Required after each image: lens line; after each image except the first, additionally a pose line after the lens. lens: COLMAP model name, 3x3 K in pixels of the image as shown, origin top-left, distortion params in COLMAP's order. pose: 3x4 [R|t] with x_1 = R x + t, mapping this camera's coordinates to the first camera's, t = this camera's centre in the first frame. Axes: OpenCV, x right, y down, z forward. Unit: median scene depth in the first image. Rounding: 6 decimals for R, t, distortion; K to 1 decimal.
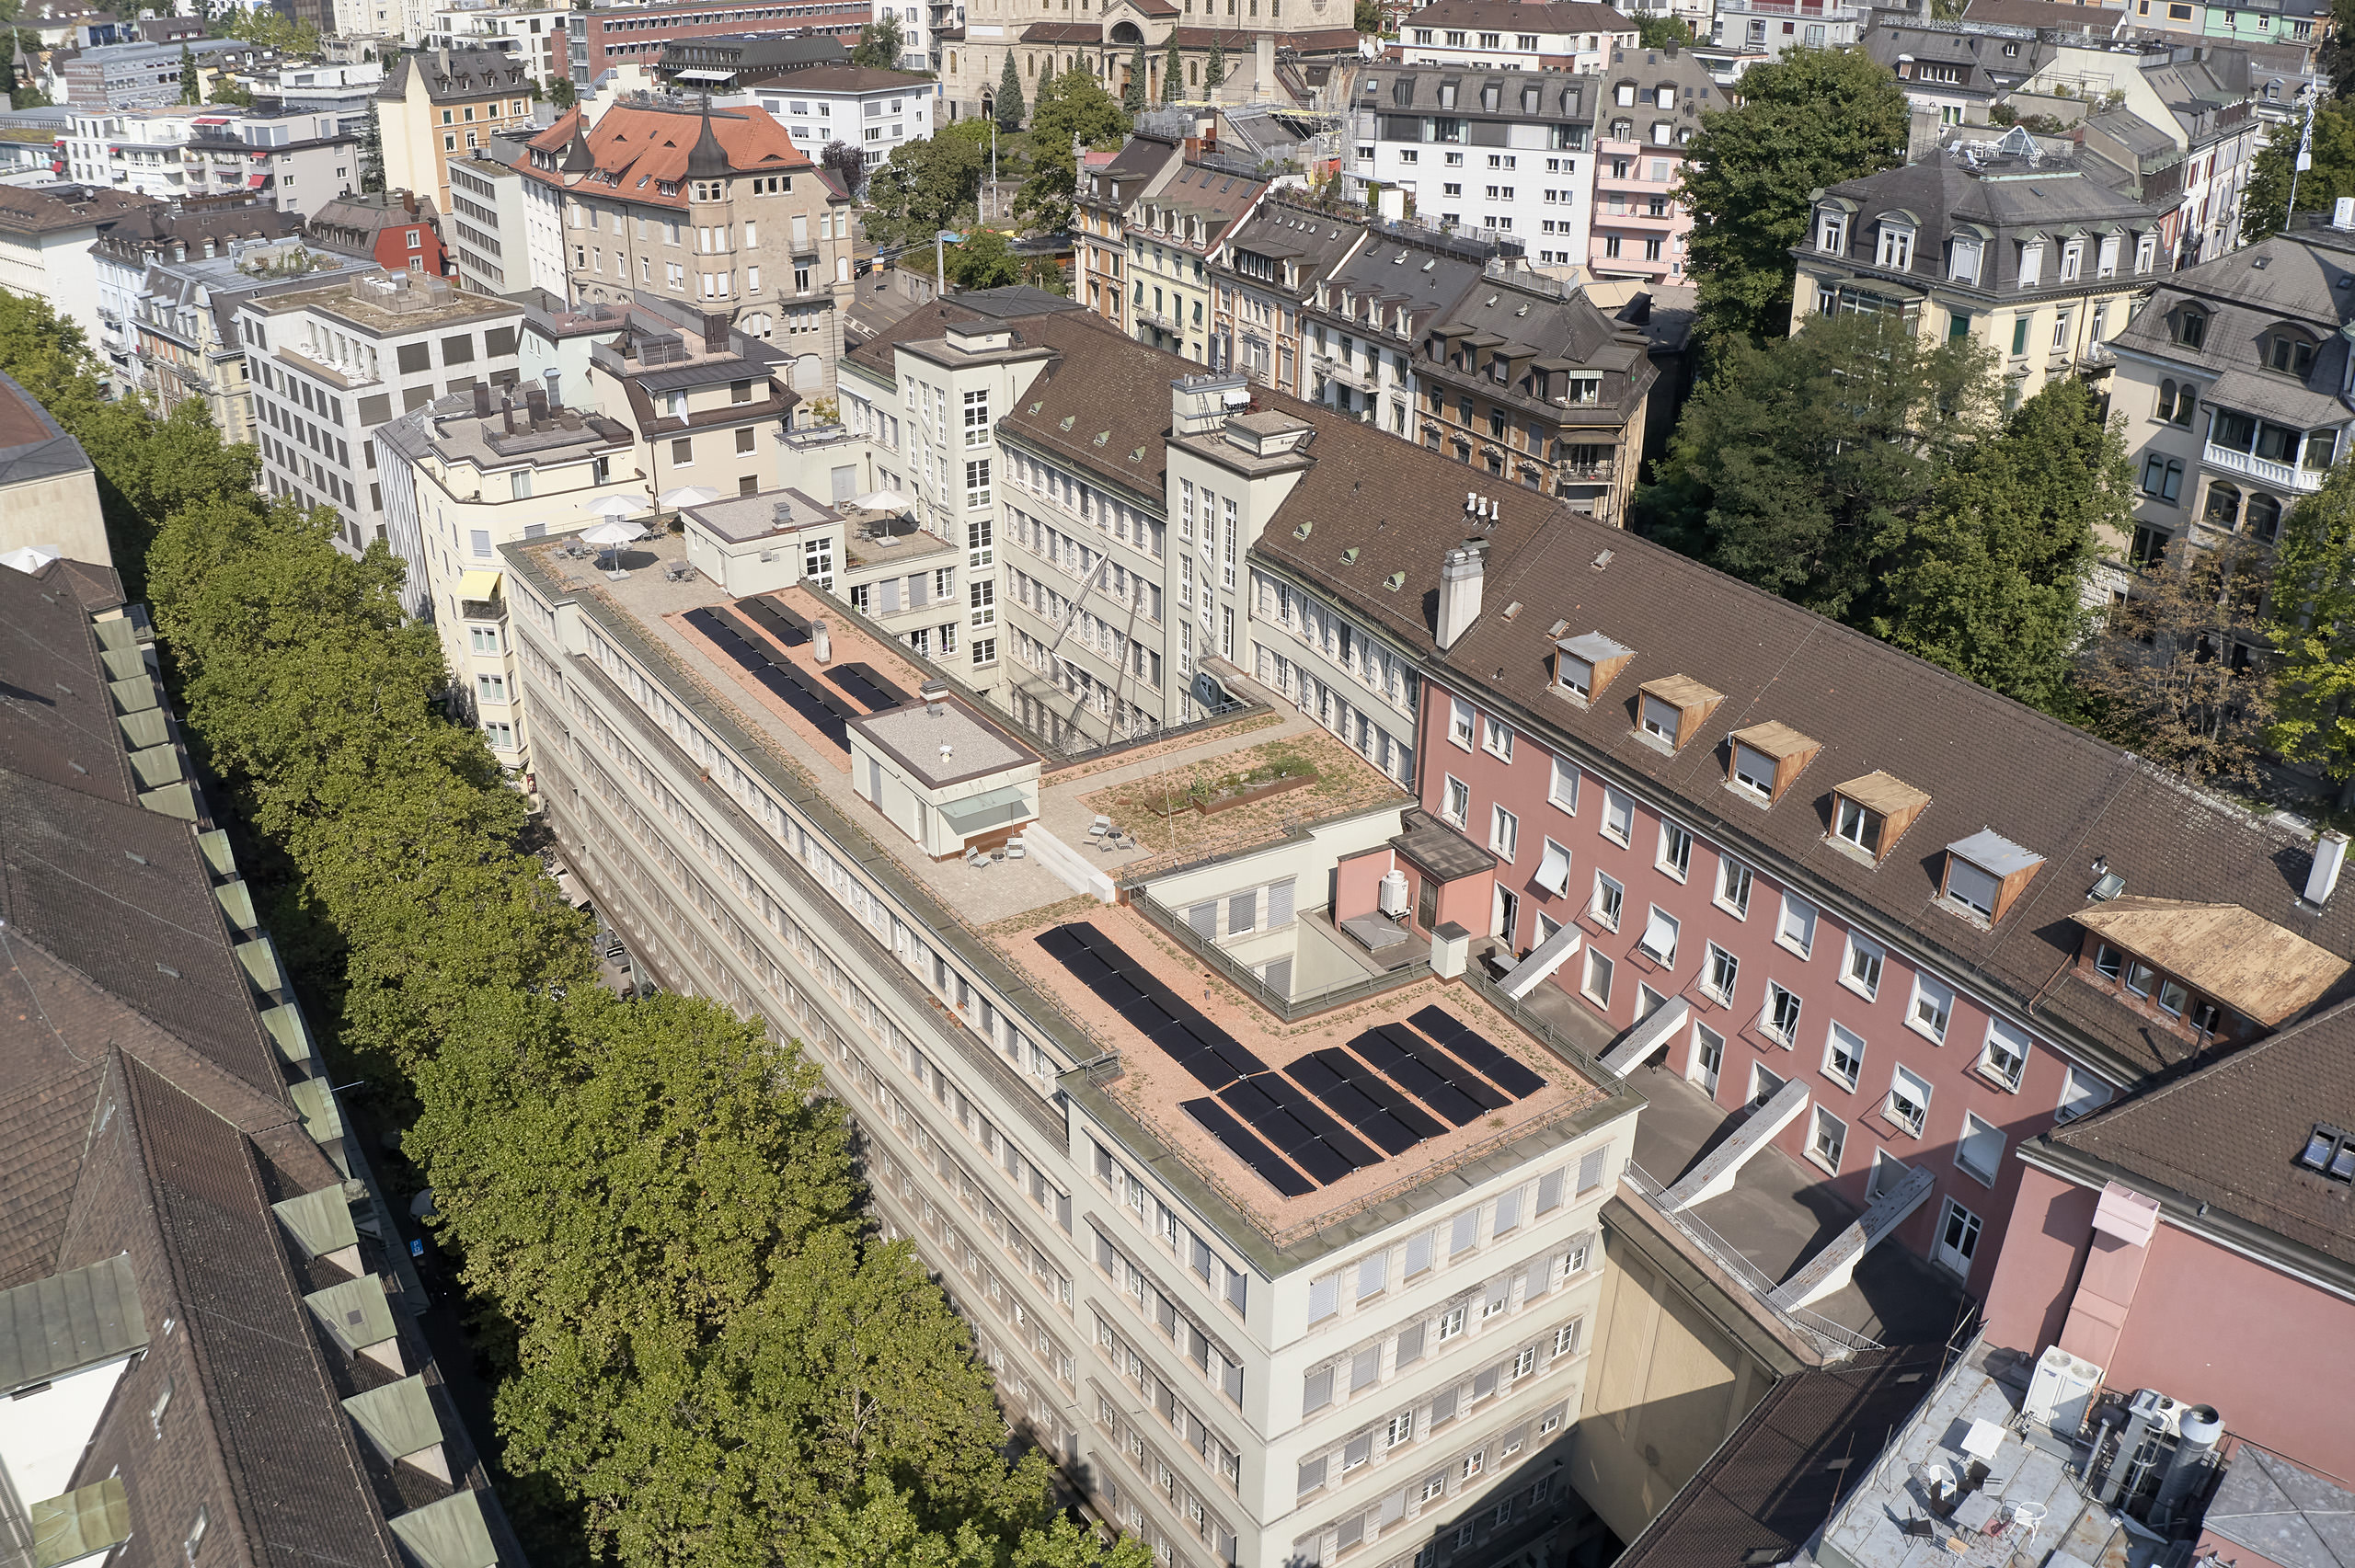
lens RADIAL K [[1912.1, 0, 1177.5], [0, 1912.1, 784.0], [0, 0, 1]] dist [-0.164876, 0.010175]
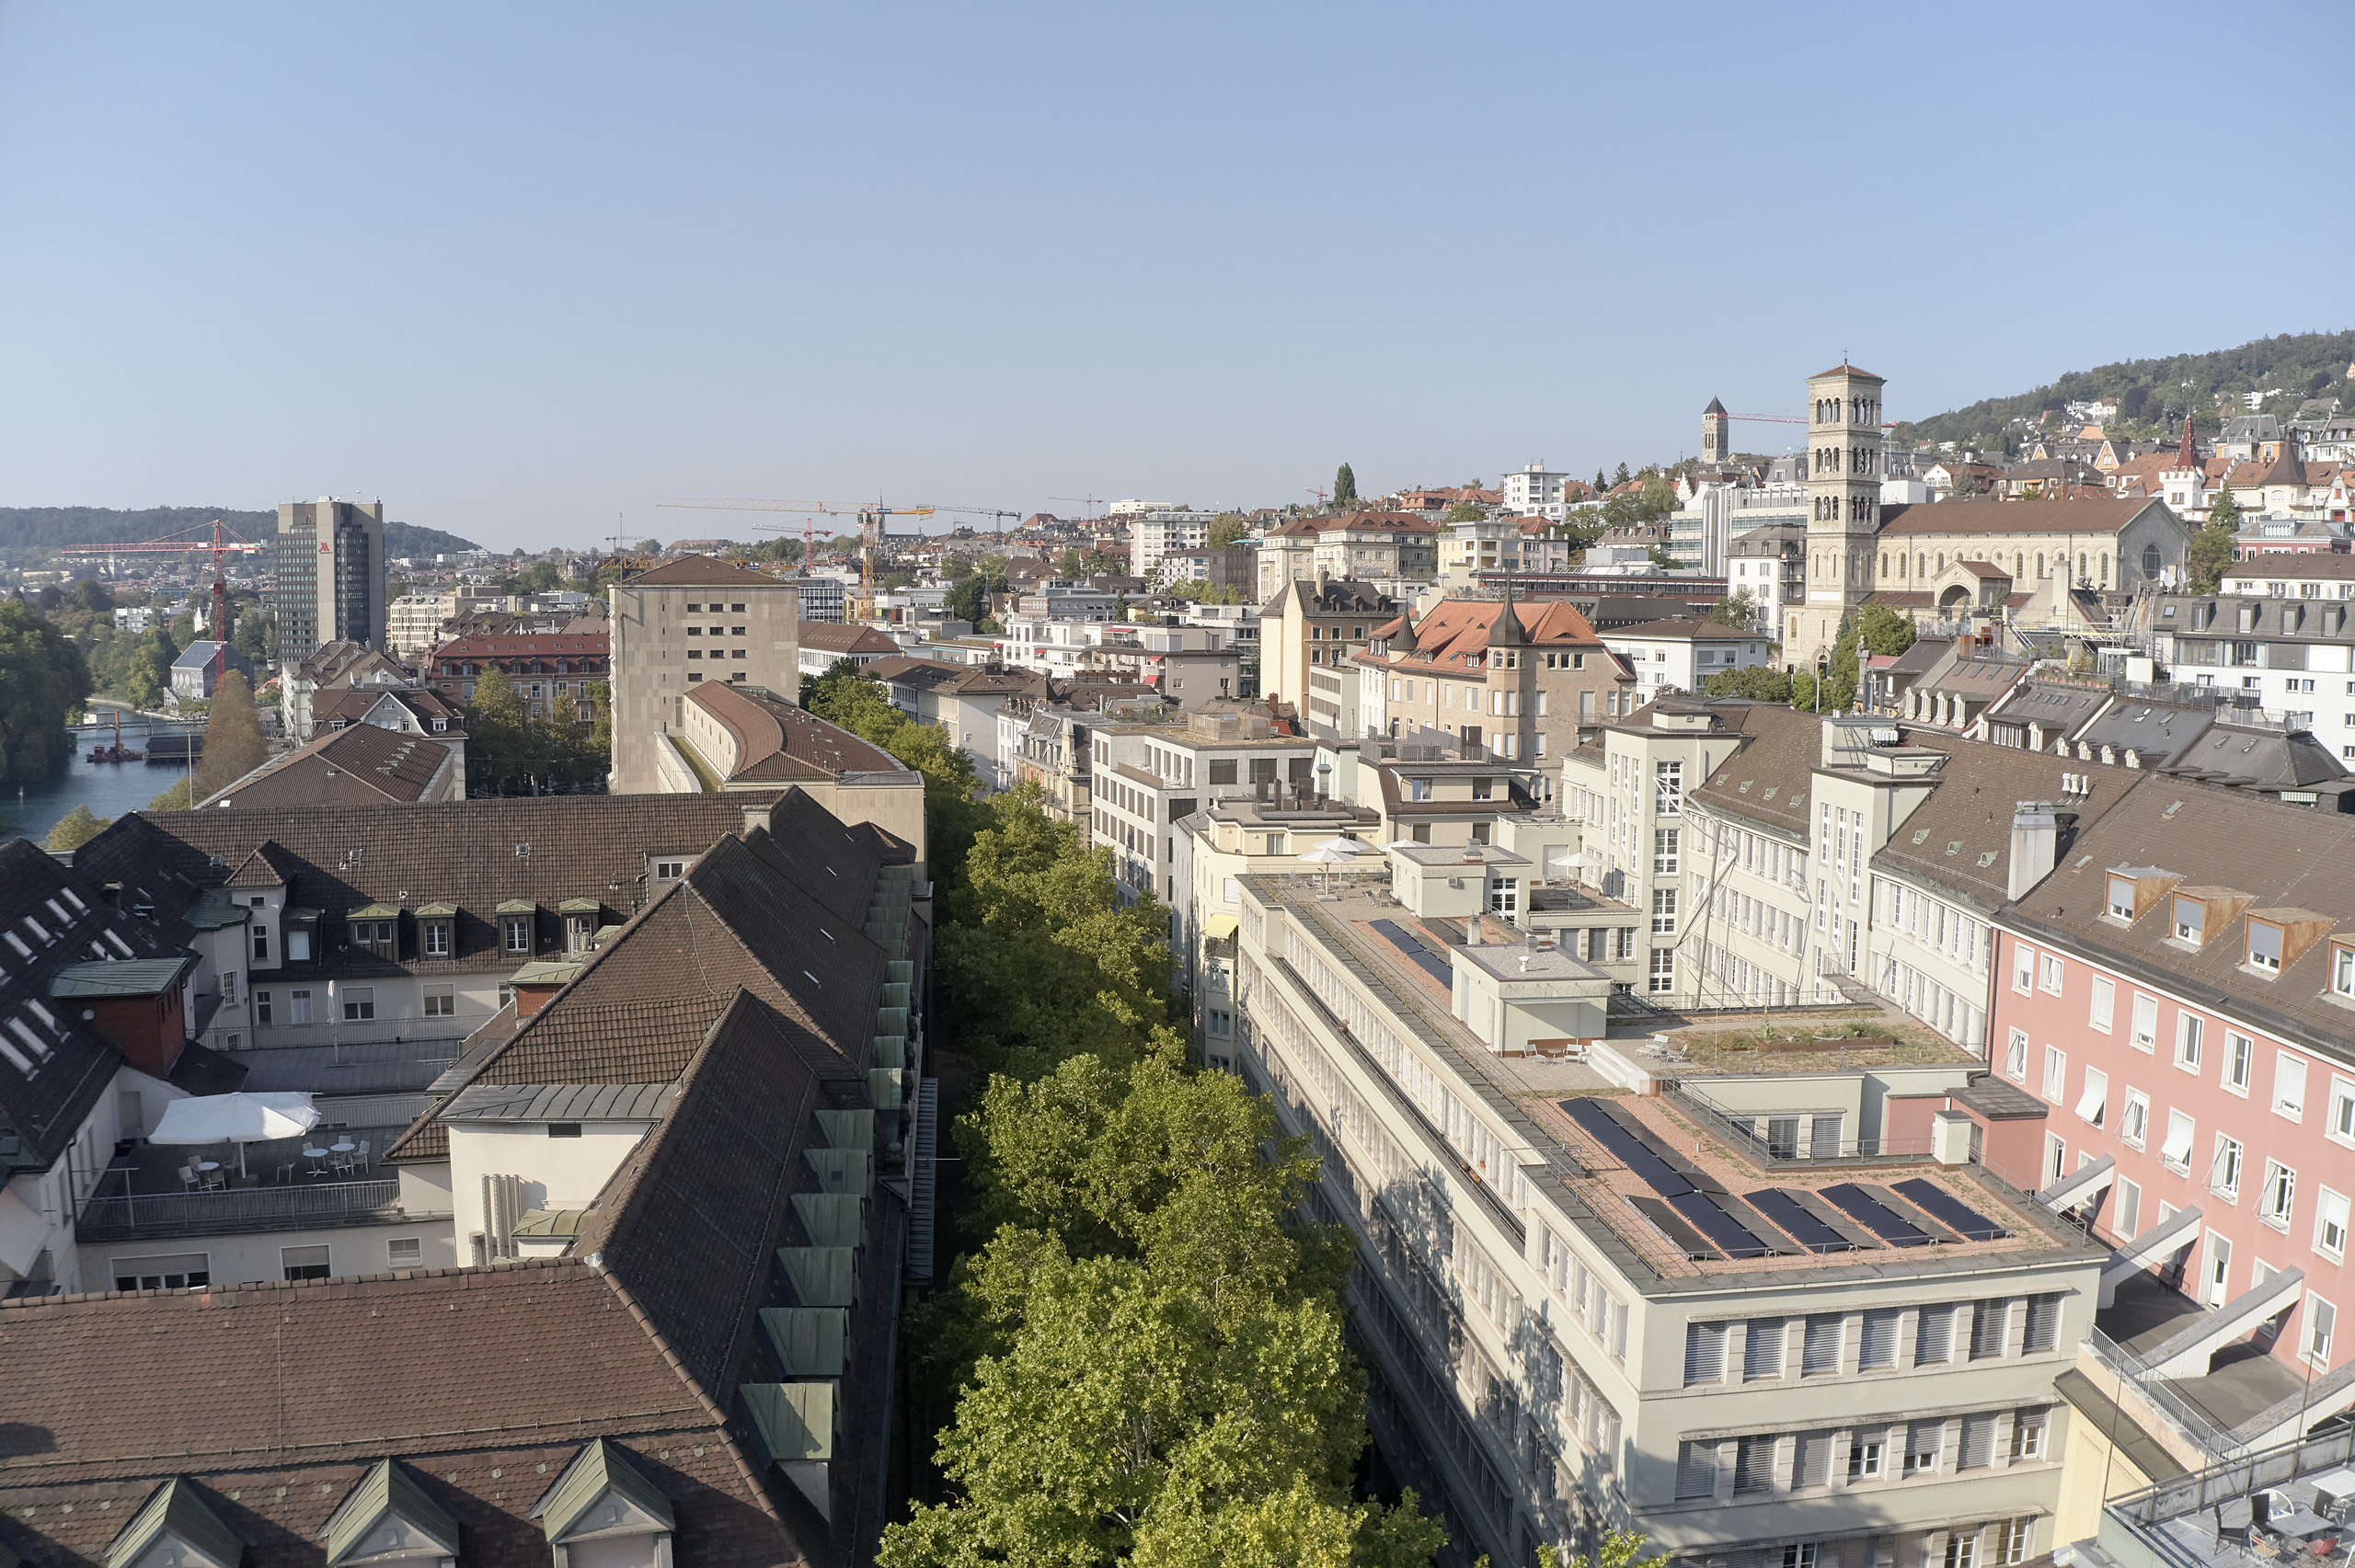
lens RADIAL K [[1912.1, 0, 1177.5], [0, 1912.1, 784.0], [0, 0, 1]] dist [-0.164876, 0.010175]
pose [[0.892735, 0.048690, -0.447943, 0.108026], [-0.193449, 0.939276, -0.283440, 0.139334], [0.406942, 0.339691, 0.847944, -0.013920]]
